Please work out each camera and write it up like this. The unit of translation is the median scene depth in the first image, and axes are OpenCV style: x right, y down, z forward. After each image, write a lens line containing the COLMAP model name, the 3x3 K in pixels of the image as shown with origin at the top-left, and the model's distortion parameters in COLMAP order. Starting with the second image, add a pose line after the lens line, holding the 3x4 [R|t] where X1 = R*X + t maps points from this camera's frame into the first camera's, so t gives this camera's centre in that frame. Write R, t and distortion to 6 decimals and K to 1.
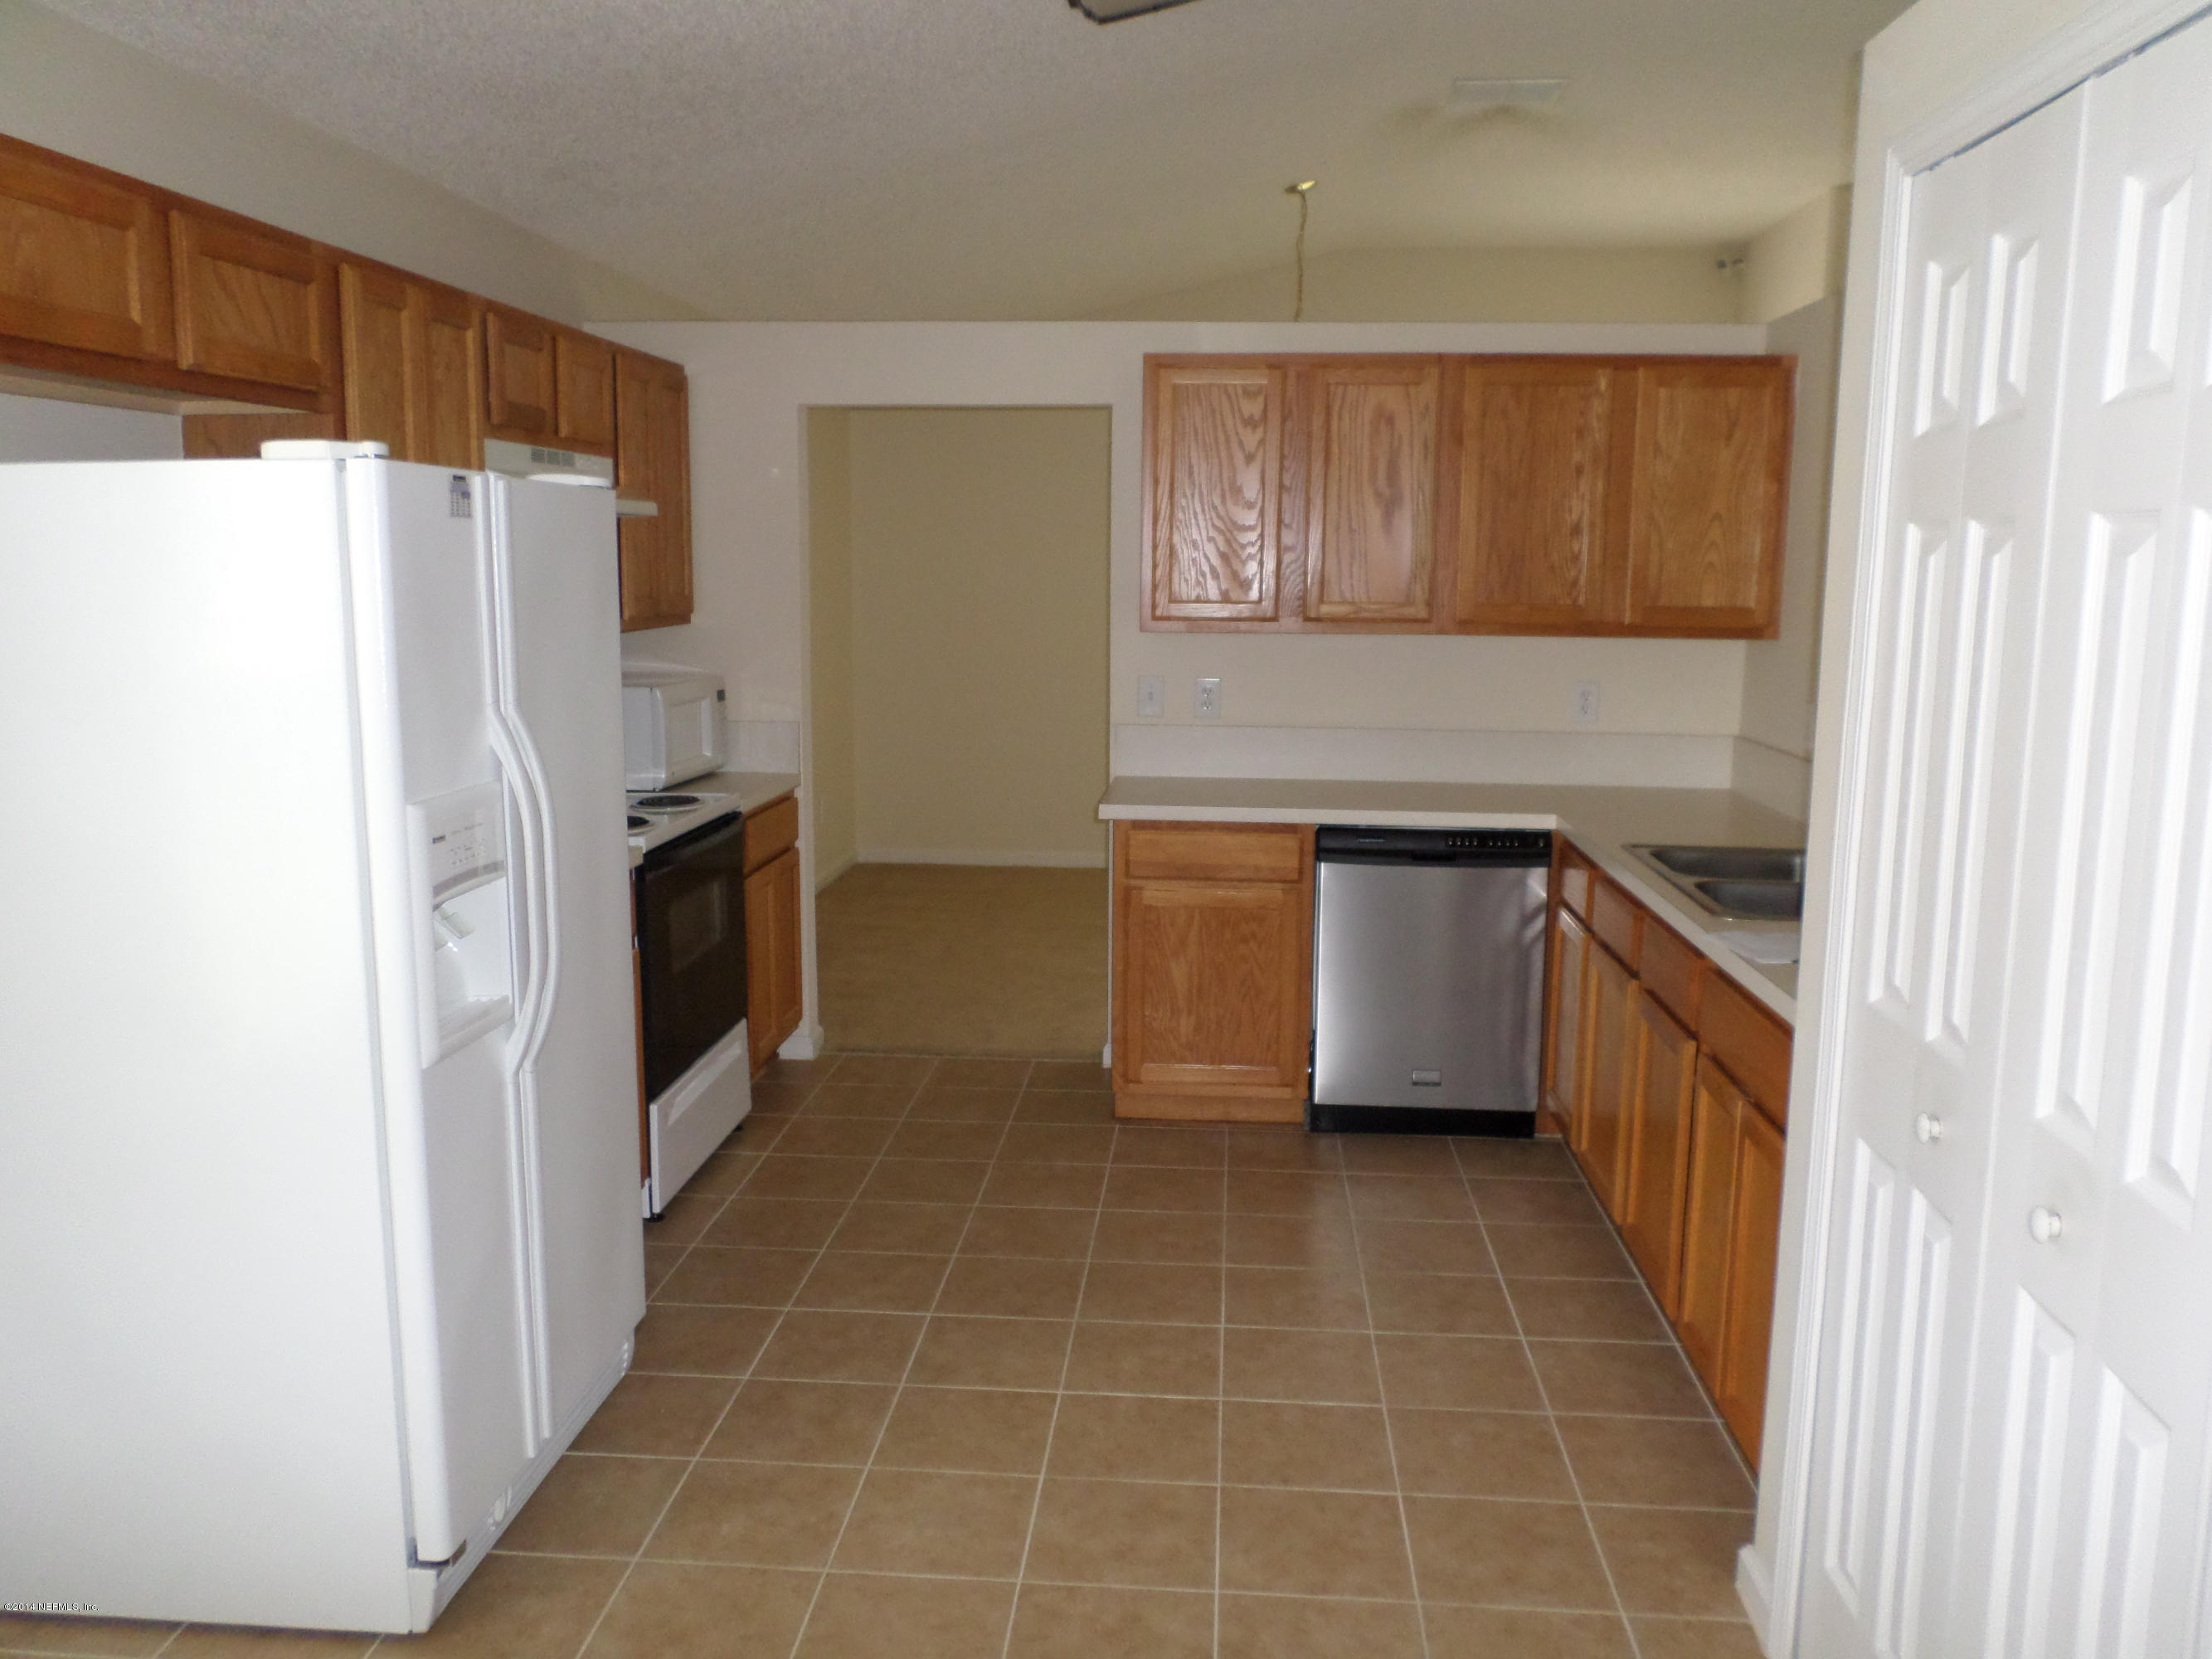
lens RADIAL K [[1638.0, 0, 1105.2], [0, 1638.0, 816.1], [0, 0, 1]] dist [-0.041754, -0.006696]
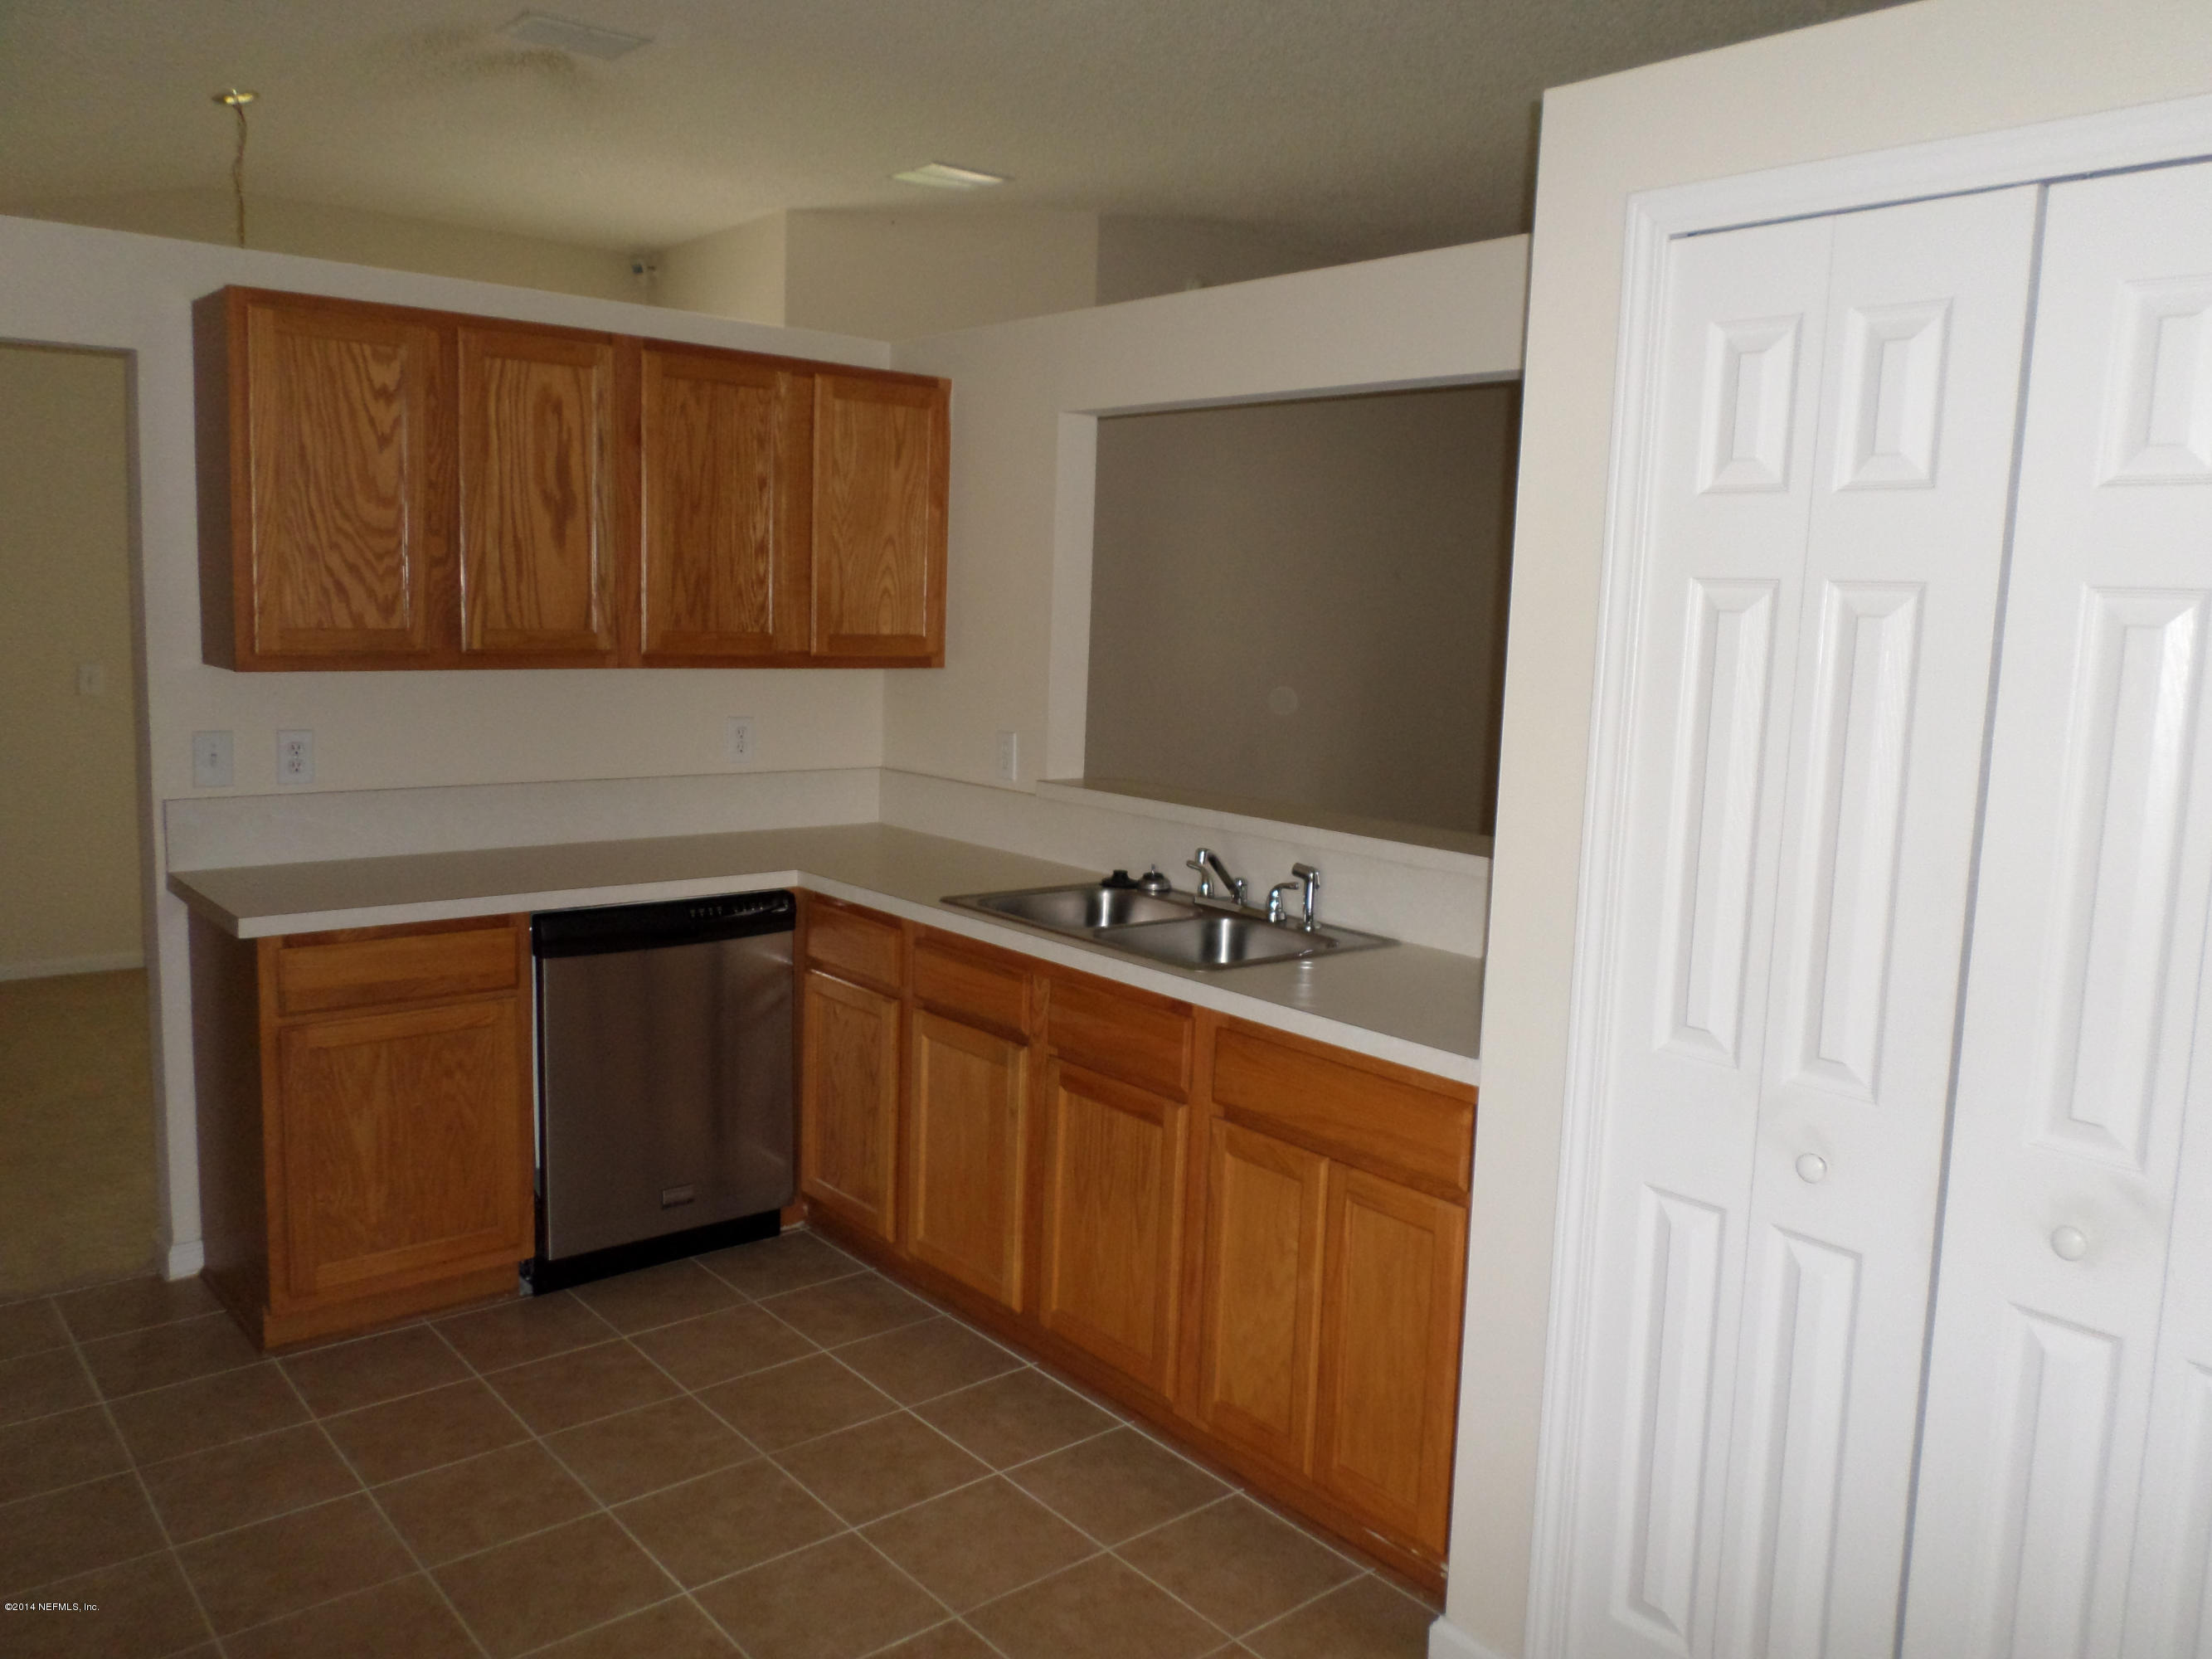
lens RADIAL K [[1638.0, 0, 1105.2], [0, 1638.0, 816.1], [0, 0, 1]] dist [-0.041754, -0.006696]
pose [[0.709274, -0.075112, 0.700920, -0.216926], [0.079651, 0.996479, 0.026185, -0.038613], [-0.700419, 0.037256, 0.712759, 0.236698]]
